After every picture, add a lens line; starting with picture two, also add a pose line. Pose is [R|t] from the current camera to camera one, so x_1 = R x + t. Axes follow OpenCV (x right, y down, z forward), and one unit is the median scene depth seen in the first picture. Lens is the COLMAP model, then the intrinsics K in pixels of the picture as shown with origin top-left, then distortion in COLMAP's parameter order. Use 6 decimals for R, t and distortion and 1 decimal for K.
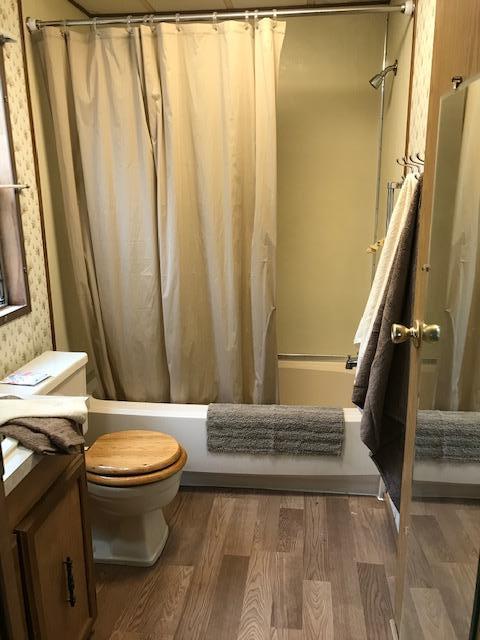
lens RADIAL K [[525.5, 0, 241.9], [0, 525.5, 315.8], [0, 0, 1]] dist [0.019631, -0.016180]
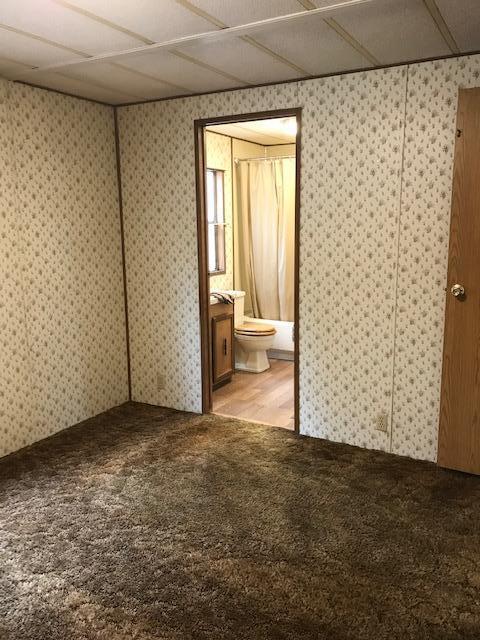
lens RADIAL K [[525.5, 0, 241.5], [0, 525.5, 321.5], [0, 0, 1]] dist [0.019631, -0.016180]
pose [[0.916179, 0.071163, -0.394402, 0.667485], [-0.091324, 0.995289, -0.032558, 0.292460], [0.390227, 0.065848, 0.918361, -1.240884]]
